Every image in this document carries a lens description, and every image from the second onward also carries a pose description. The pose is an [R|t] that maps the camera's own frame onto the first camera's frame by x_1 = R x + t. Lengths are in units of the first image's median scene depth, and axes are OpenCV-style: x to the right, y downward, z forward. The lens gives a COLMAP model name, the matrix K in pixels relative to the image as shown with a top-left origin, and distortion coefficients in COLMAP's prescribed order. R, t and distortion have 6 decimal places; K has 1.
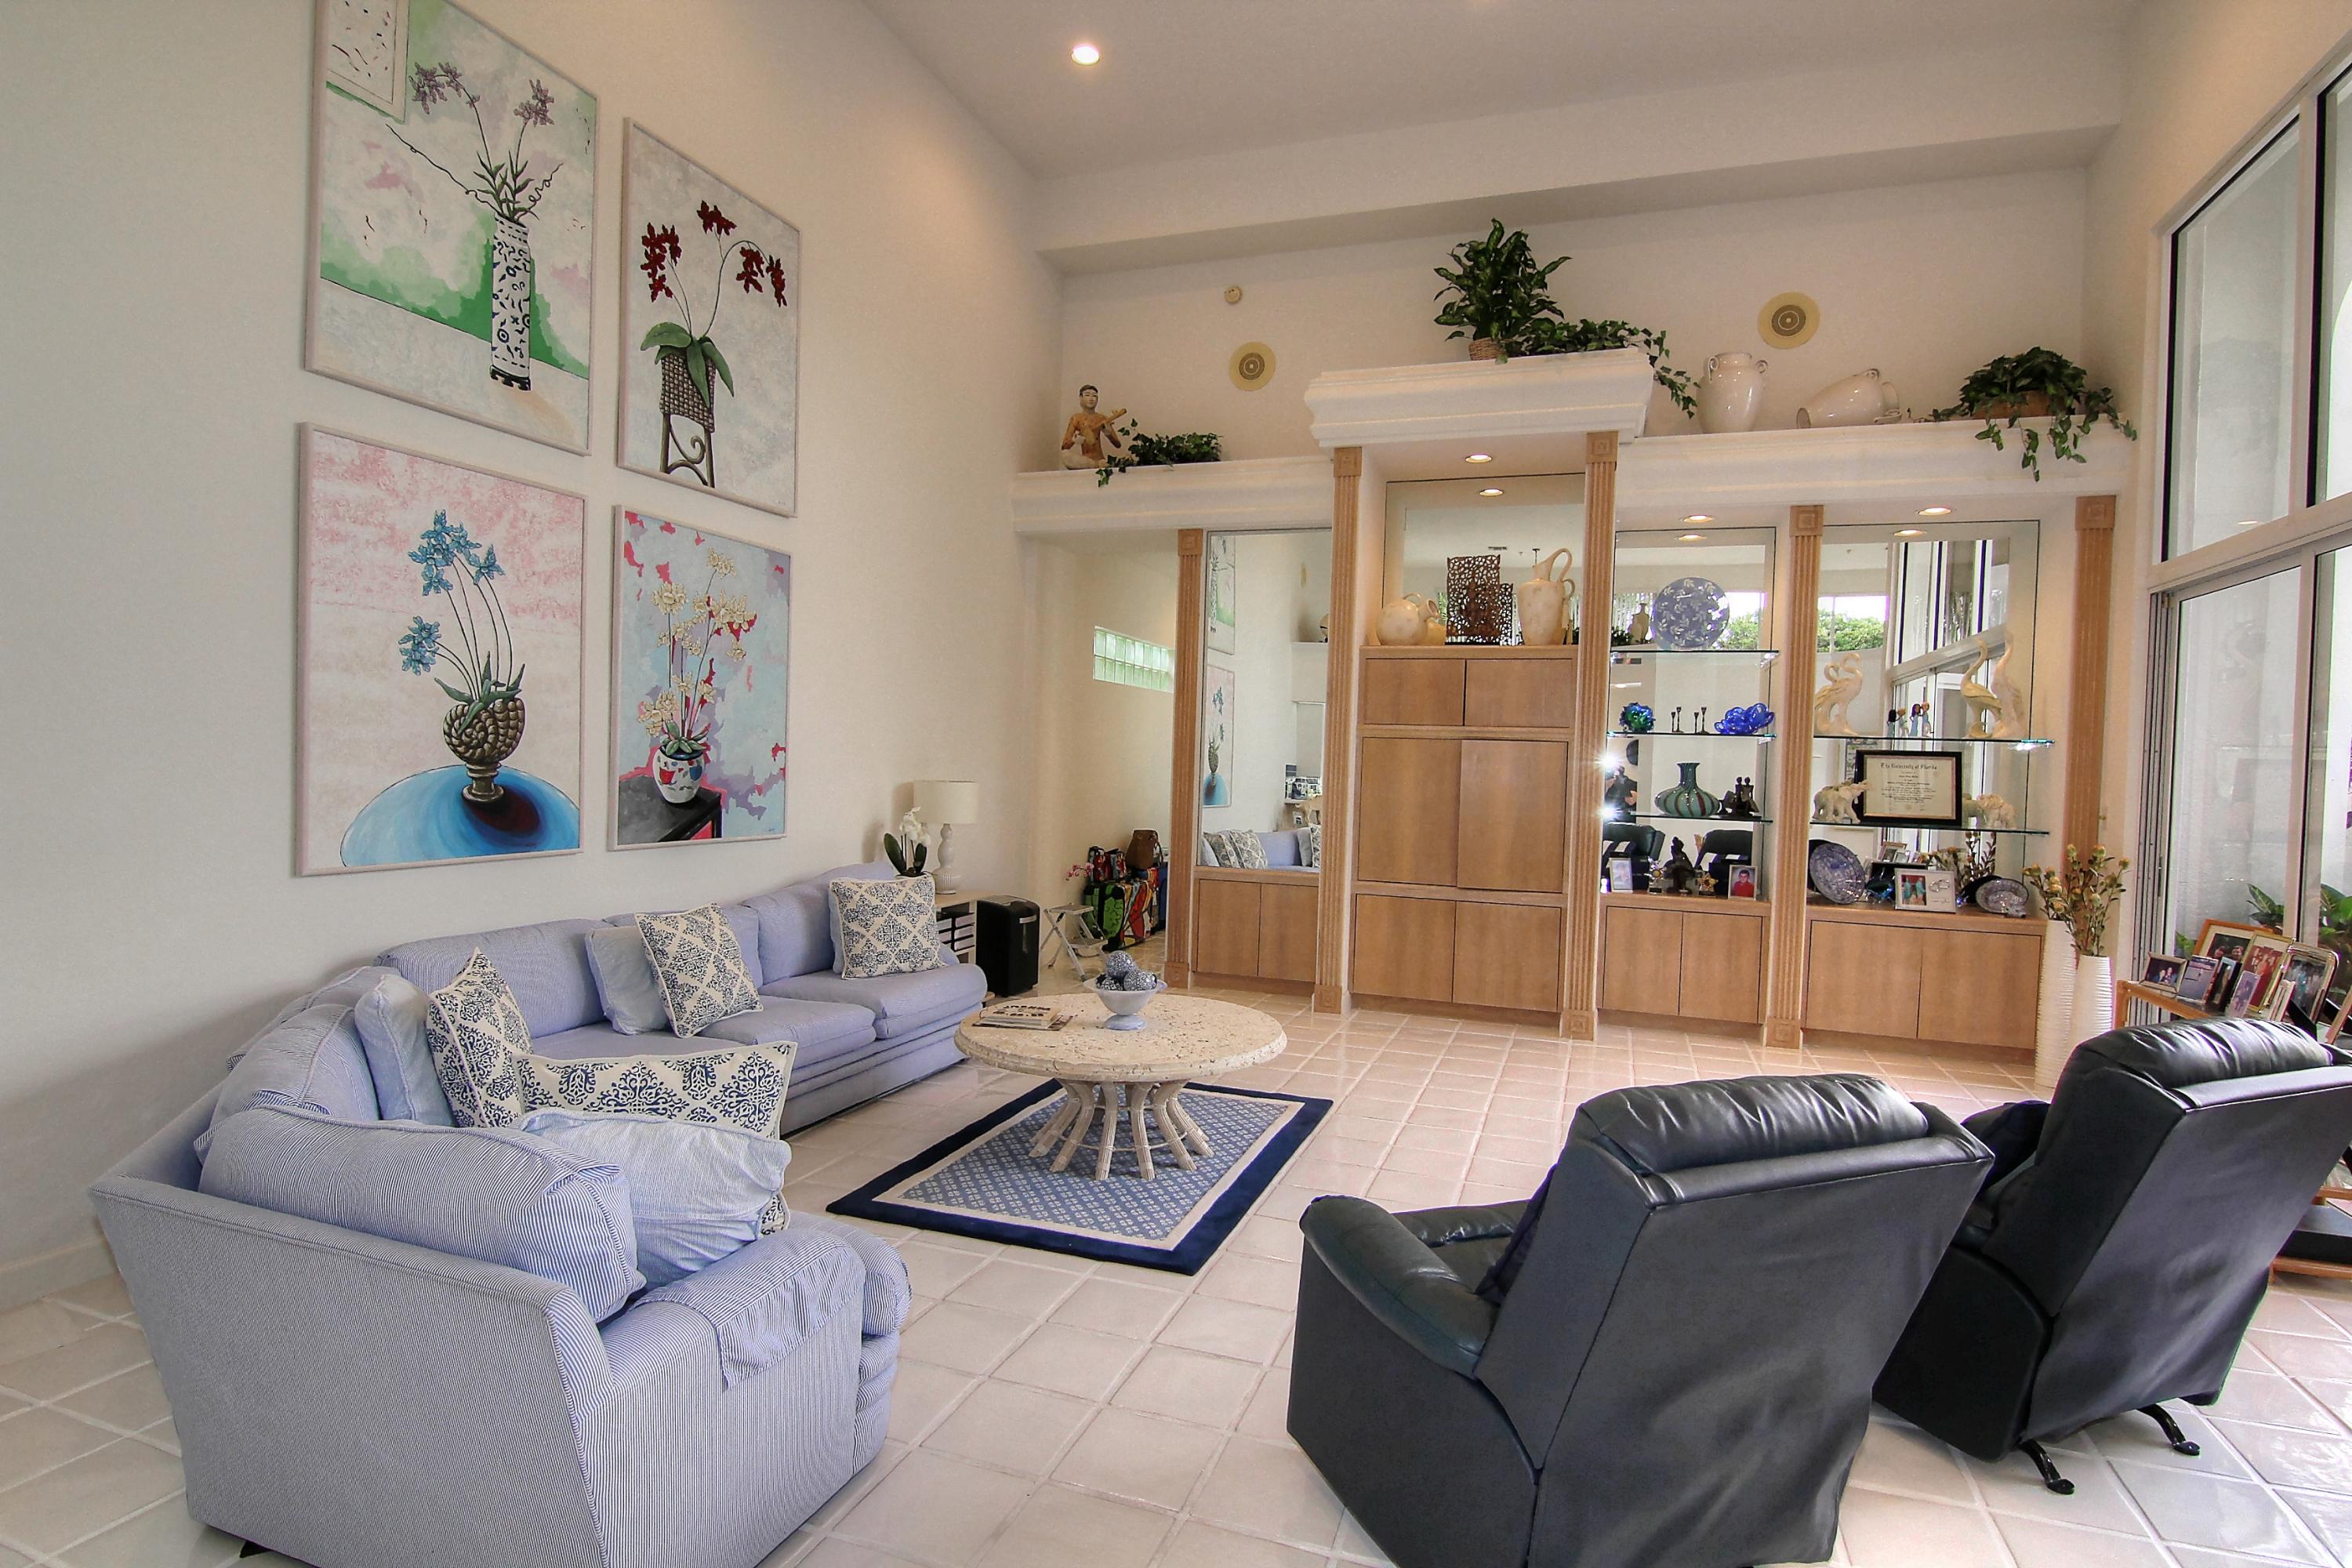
lens RADIAL K [[1183.9, 0, 1188.3], [0, 1183.9, 785.8], [0, 0, 1]] dist [-0.016449, -0.000840]
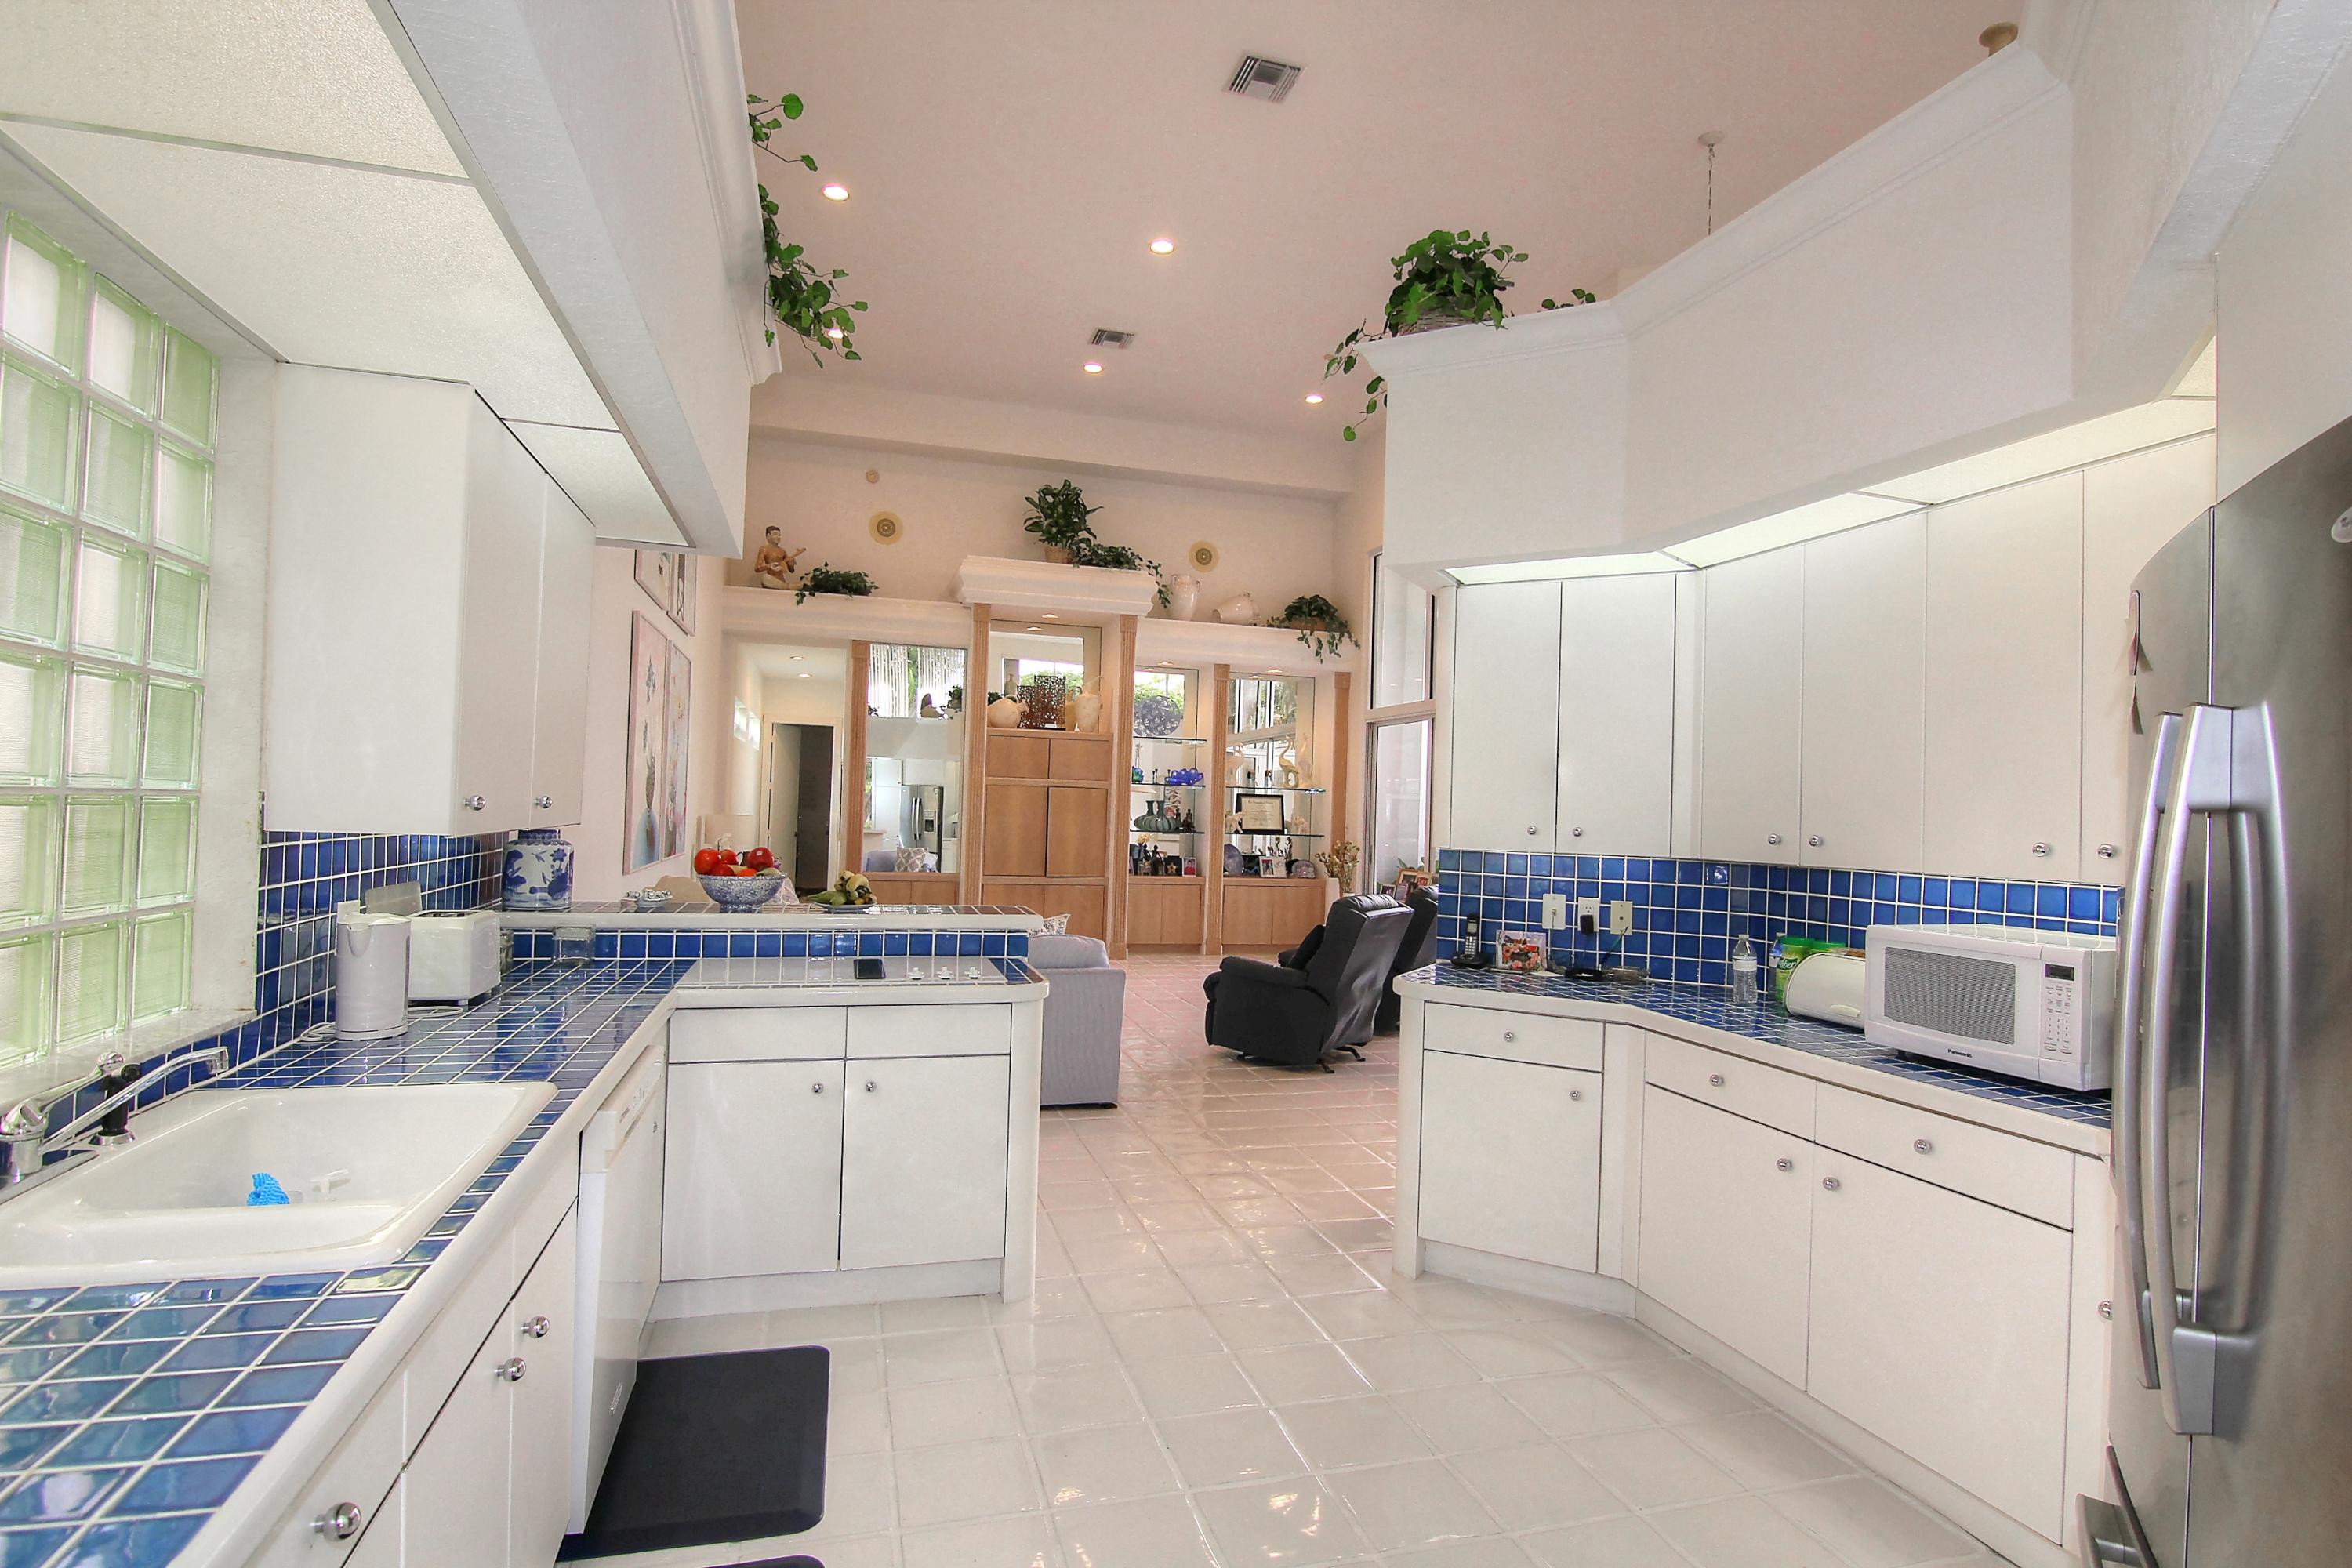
lens RADIAL K [[1183.9, 0, 1188.3], [0, 1183.9, 785.8], [0, 0, 1]] dist [-0.016449, -0.000840]
pose [[0.808698, 0.004900, 0.588203, -0.597881], [0.009018, 0.999744, -0.020727, -0.004758], [-0.588155, 0.022066, 0.808447, -0.466285]]
